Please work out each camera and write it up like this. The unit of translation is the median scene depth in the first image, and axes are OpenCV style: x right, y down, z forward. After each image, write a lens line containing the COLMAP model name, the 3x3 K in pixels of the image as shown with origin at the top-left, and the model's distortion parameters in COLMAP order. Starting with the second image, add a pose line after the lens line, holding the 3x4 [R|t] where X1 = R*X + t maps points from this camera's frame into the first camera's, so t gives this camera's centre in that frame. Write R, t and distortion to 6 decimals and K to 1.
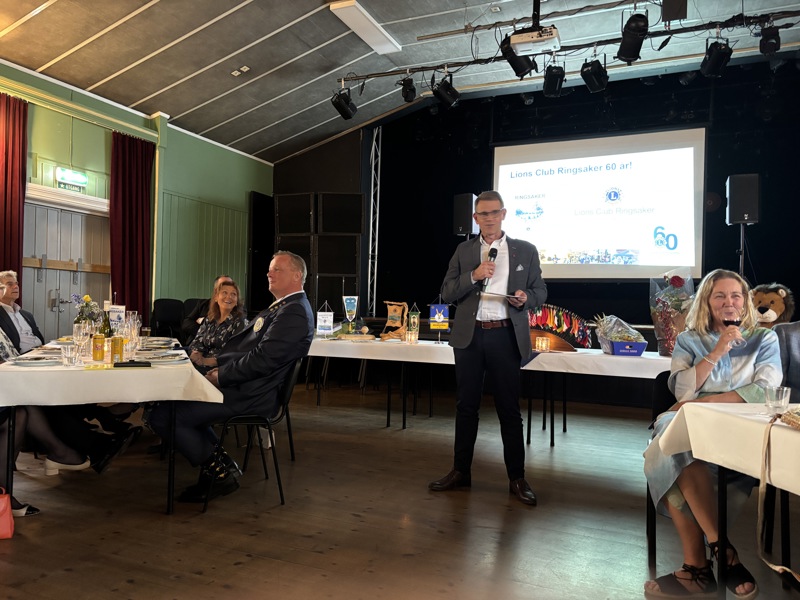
lens RADIAL K [[607.5, 0, 400.0], [0, 607.5, 300.0], [0, 0, 1]] dist [0.057862, -0.048332]
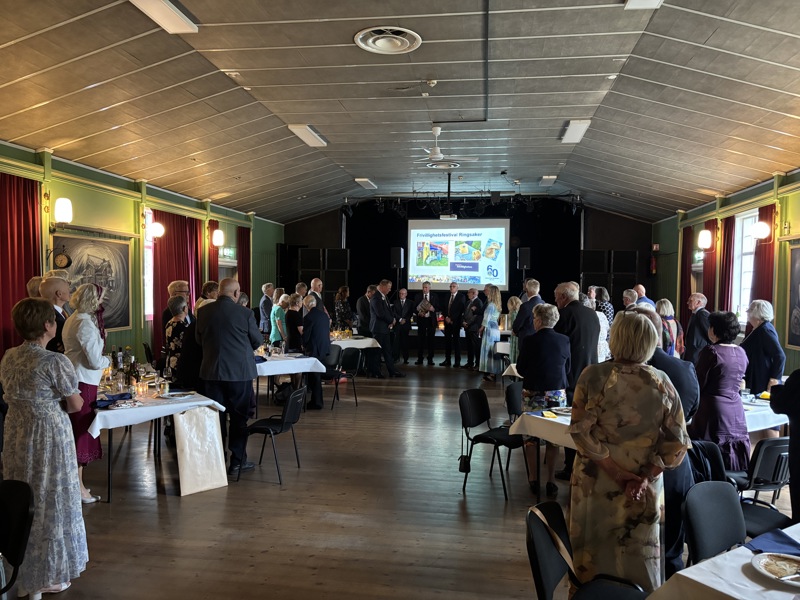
lens RADIAL K [[607.5, 0, 400.0], [0, 607.5, 300.0], [0, 0, 1]] dist [0.057862, -0.048332]
pose [[0.966331, -0.017133, 0.256729, -0.435582], [0.004771, 0.998802, 0.048698, -0.117999], [-0.257256, -0.045833, 0.965256, -0.994573]]
